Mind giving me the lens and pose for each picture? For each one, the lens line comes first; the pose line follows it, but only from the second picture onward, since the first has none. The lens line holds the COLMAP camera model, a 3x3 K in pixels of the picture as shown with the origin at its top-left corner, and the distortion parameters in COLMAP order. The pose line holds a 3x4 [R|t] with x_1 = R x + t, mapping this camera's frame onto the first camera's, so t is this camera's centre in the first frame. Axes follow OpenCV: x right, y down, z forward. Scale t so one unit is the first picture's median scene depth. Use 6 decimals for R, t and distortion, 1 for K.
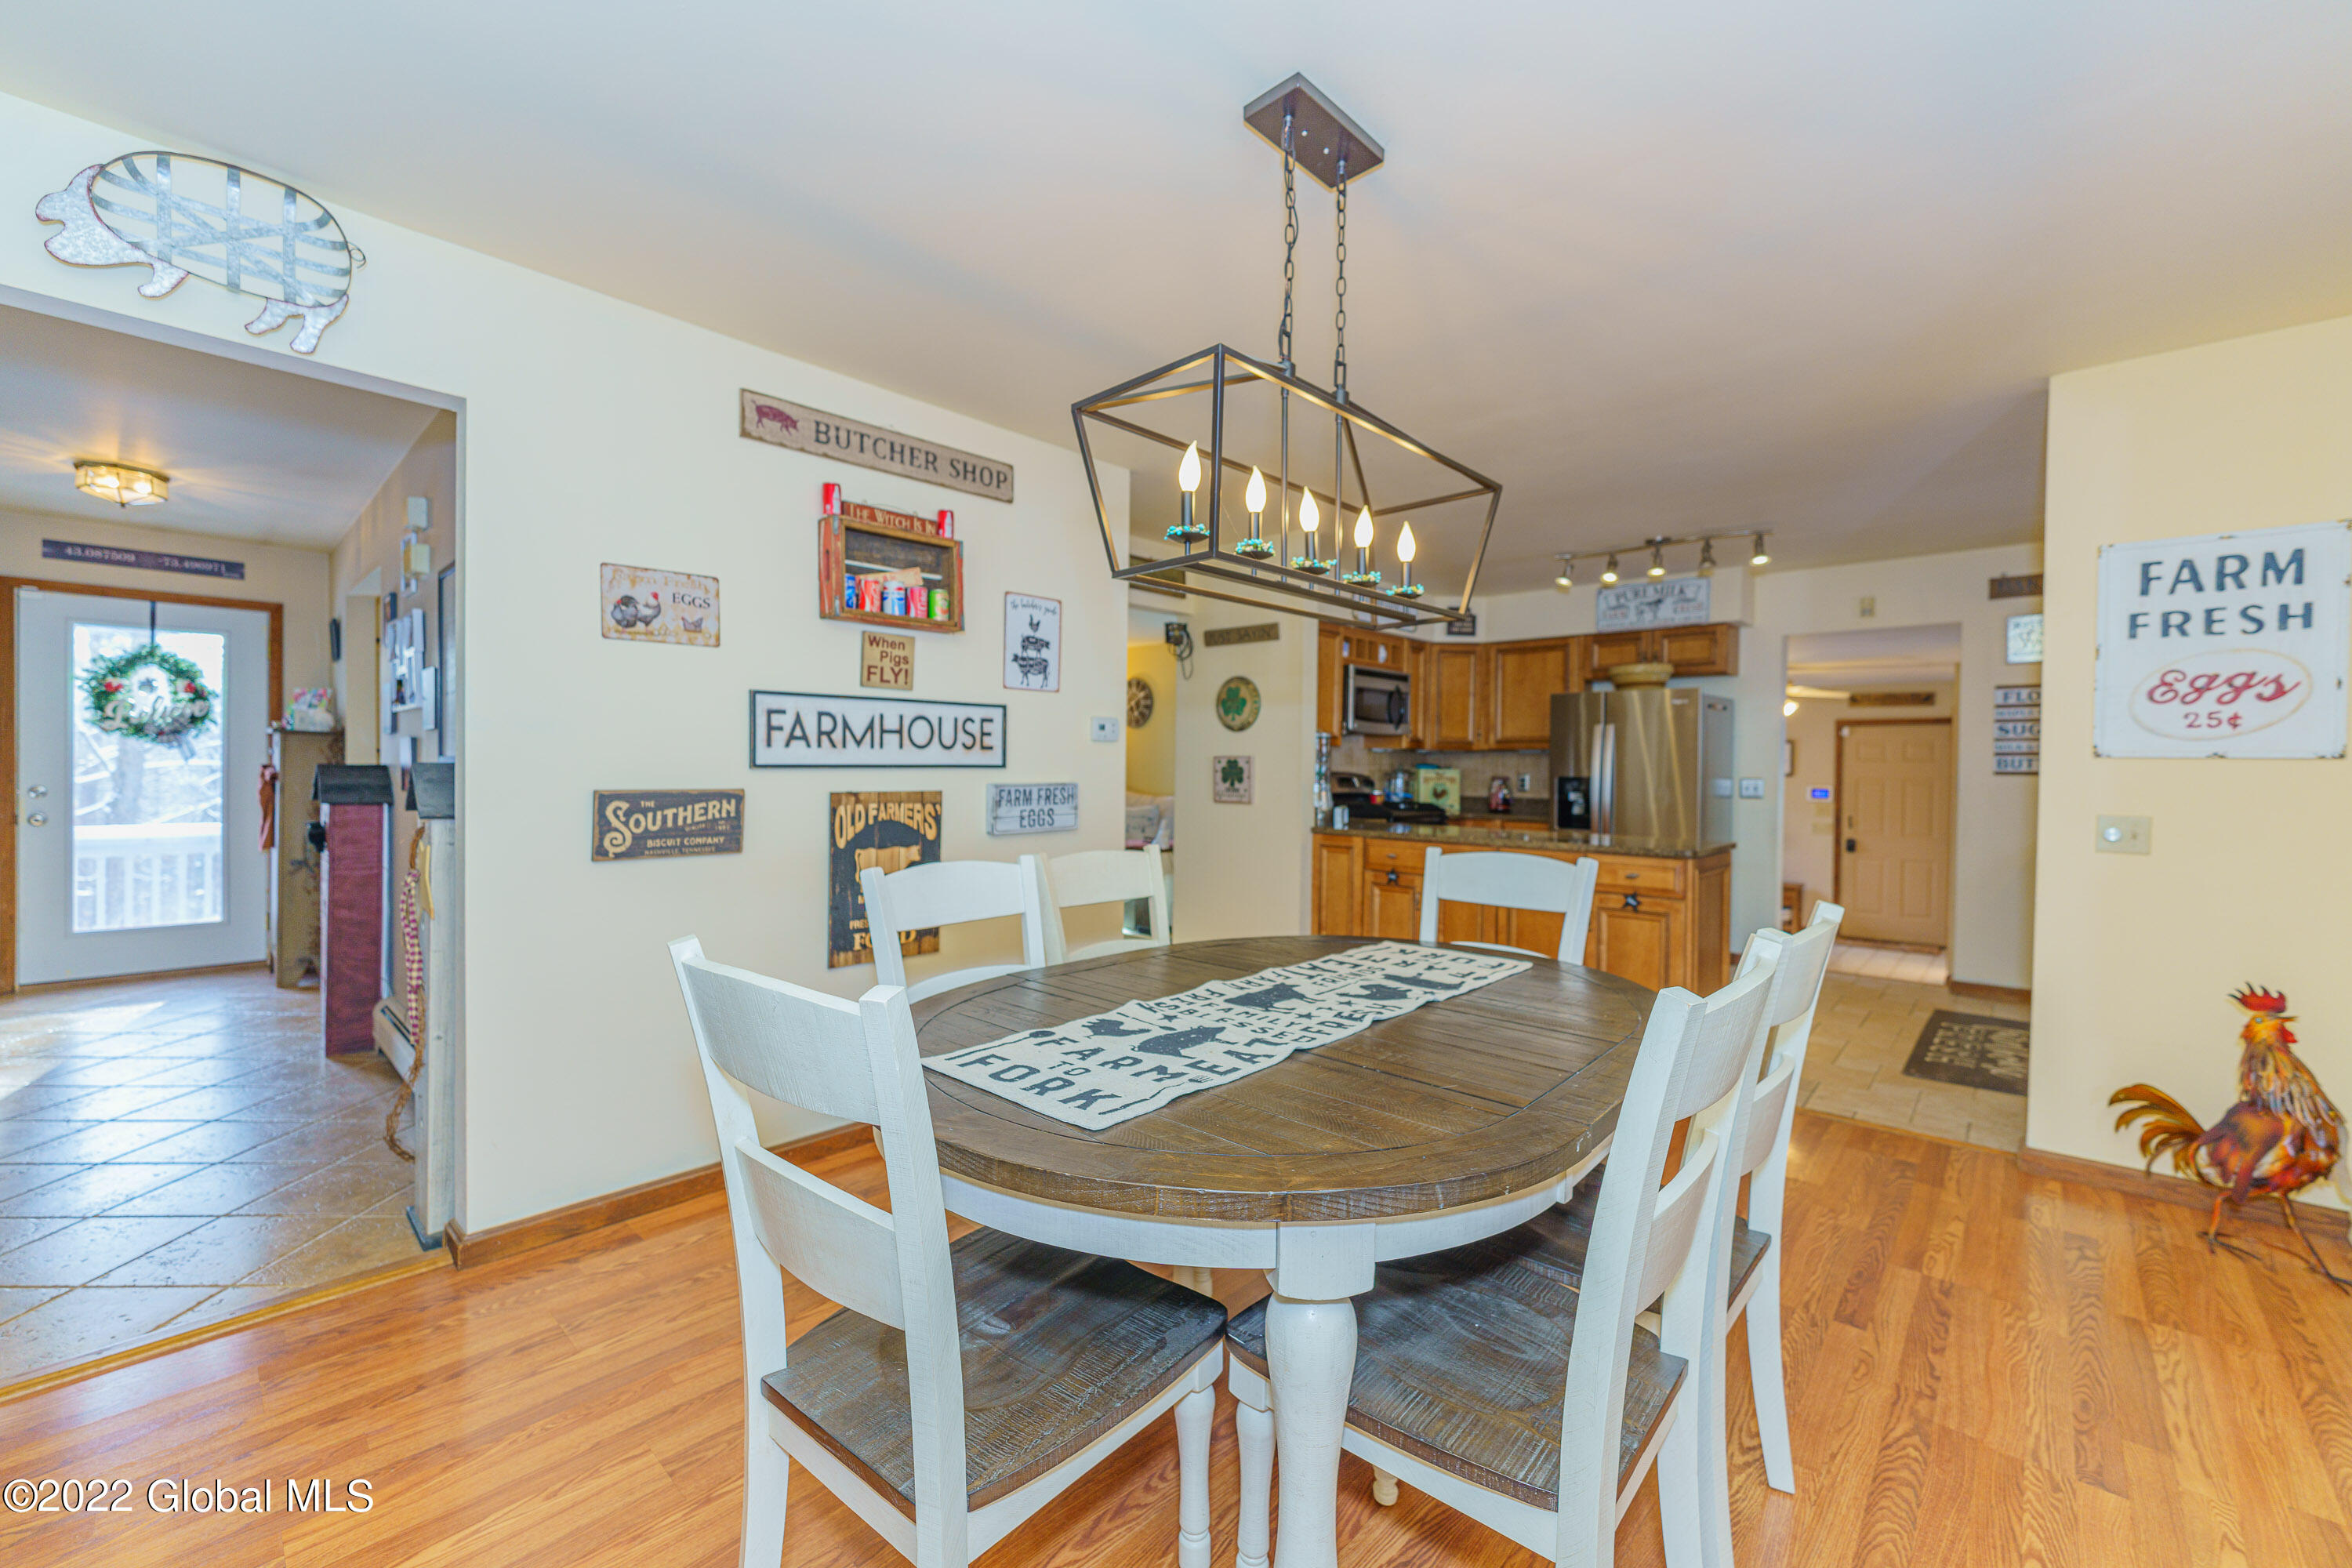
lens RADIAL K [[933.3, 0, 1178.5], [0, 933.3, 778.2], [0, 0, 1]] dist [0.002646, -0.000289]
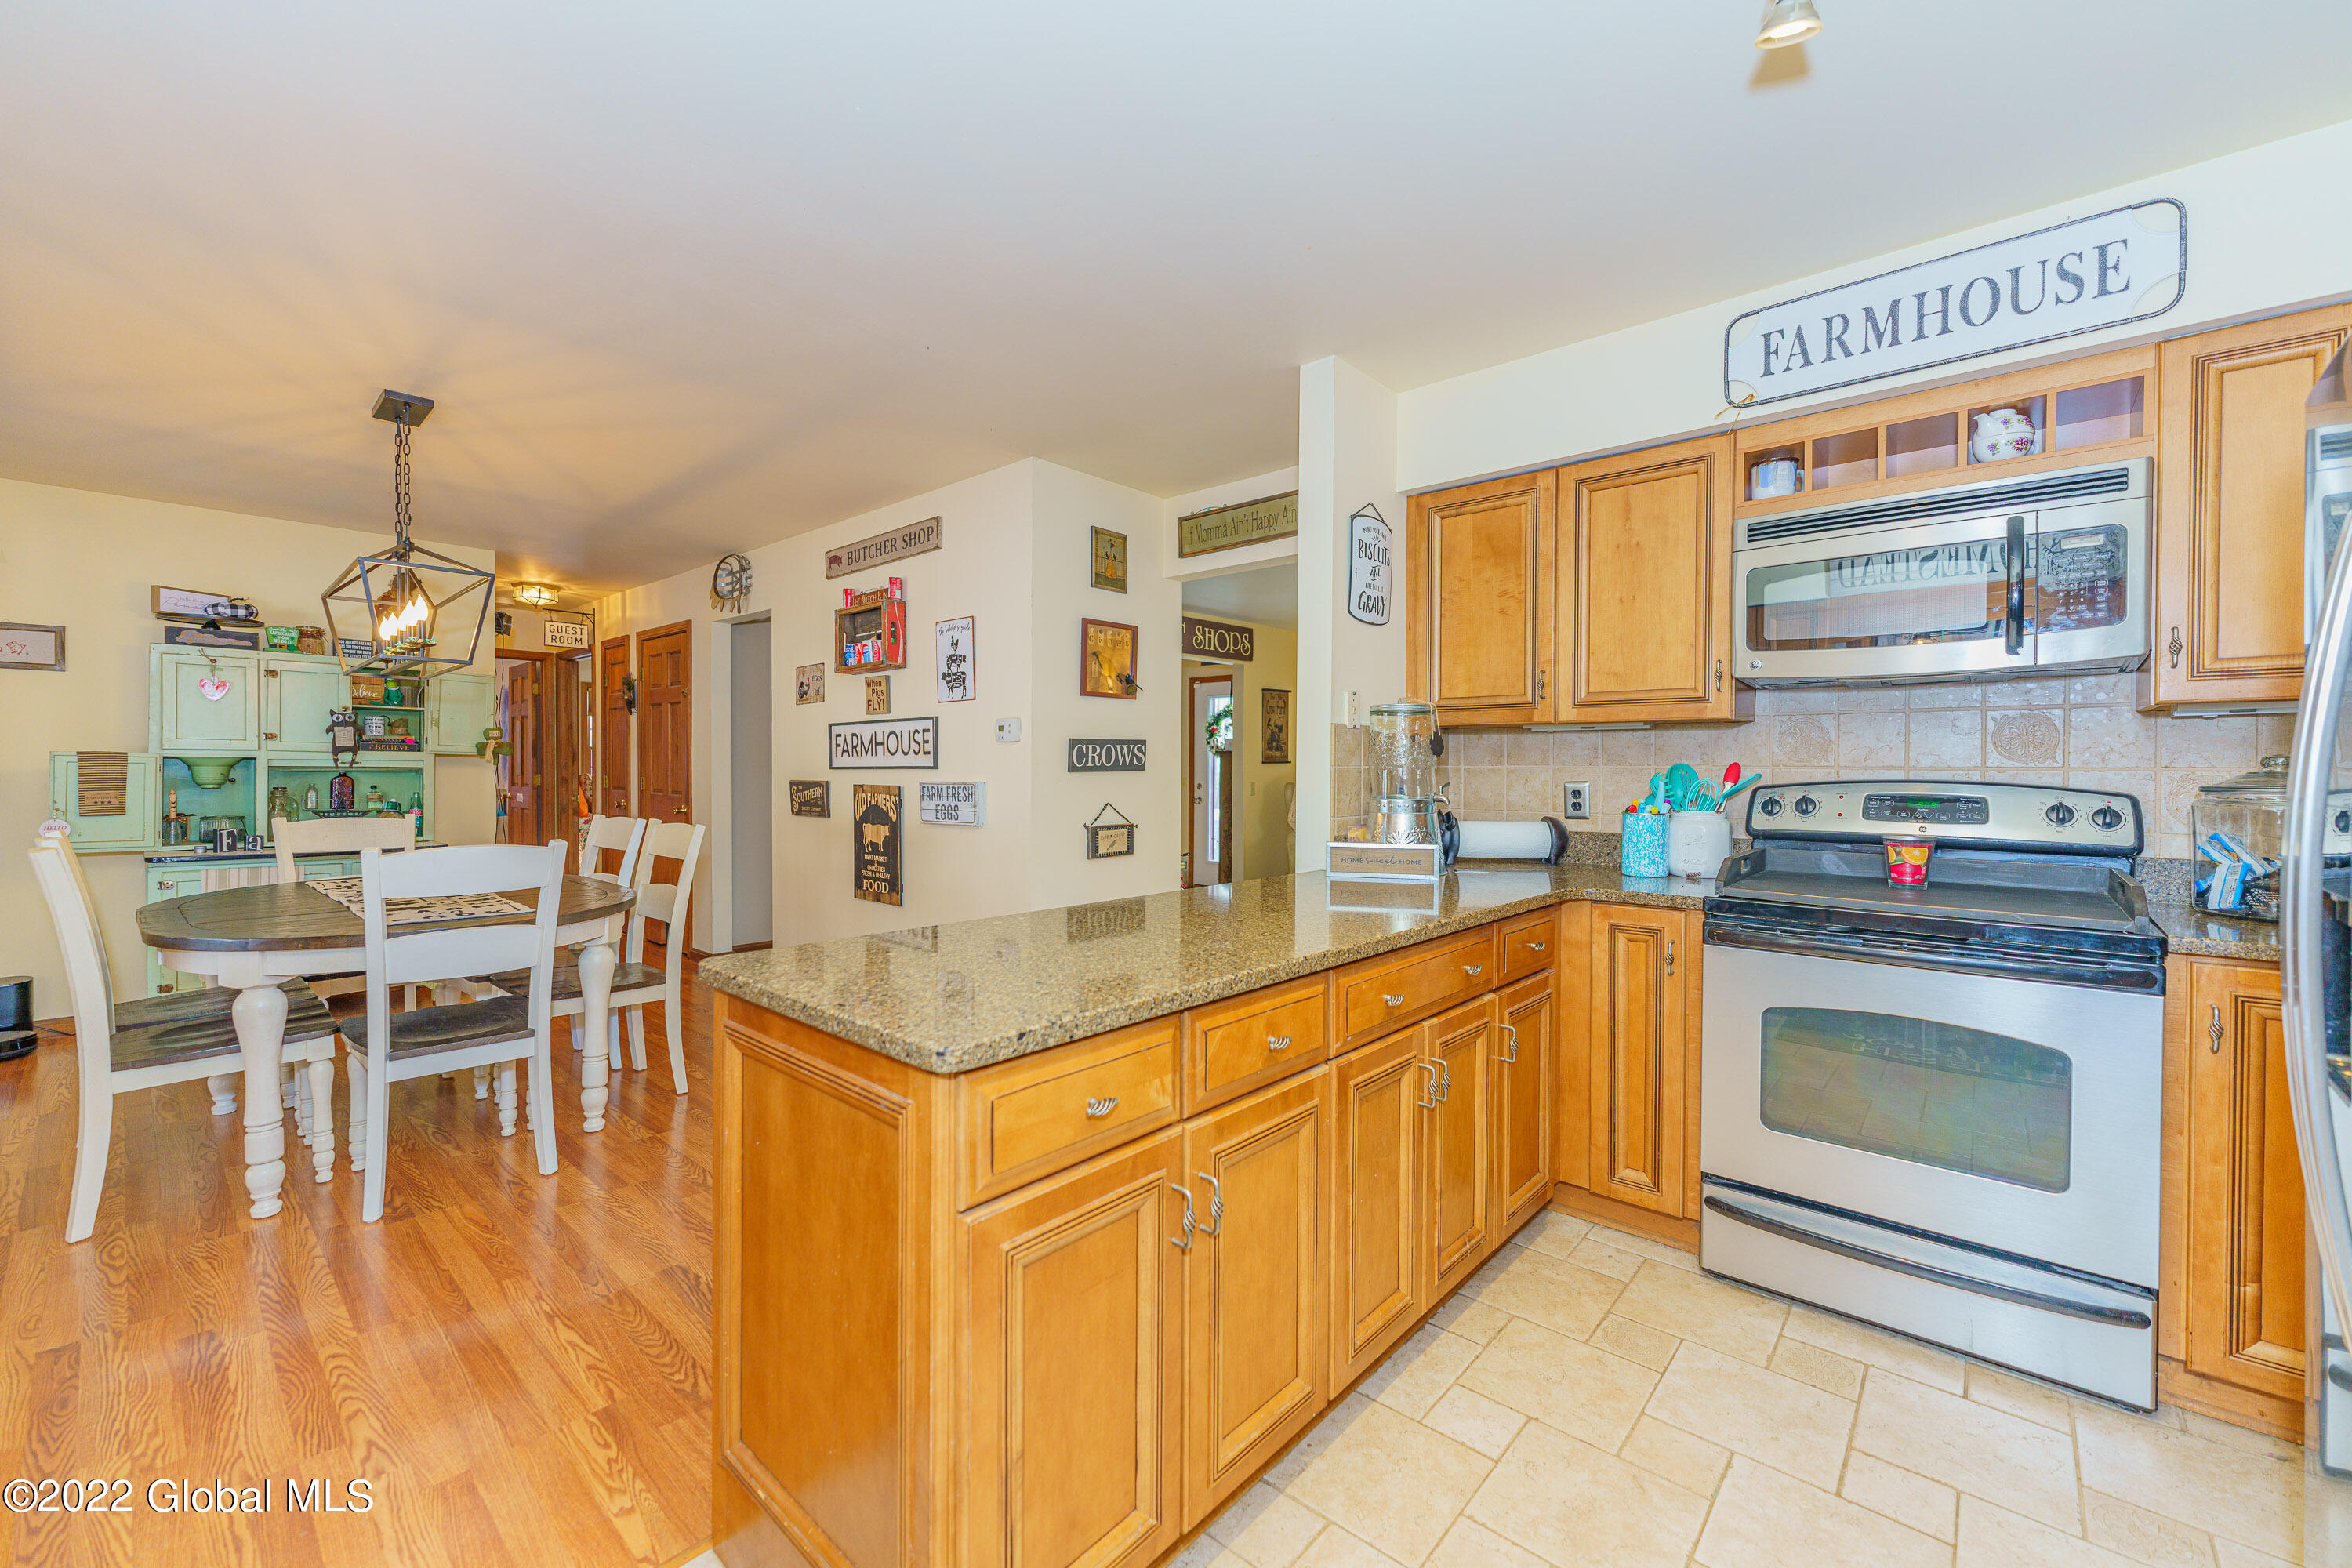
lens RADIAL K [[933.3, 0, 1183.8], [0, 933.3, 776.3], [0, 0, 1]] dist [0.002646, -0.000289]
pose [[0.024942, 0.000900, -0.999688, 1.045005], [-0.016126, 0.999870, 0.000498, -0.007206], [0.999559, 0.016108, 0.024954, 1.311307]]
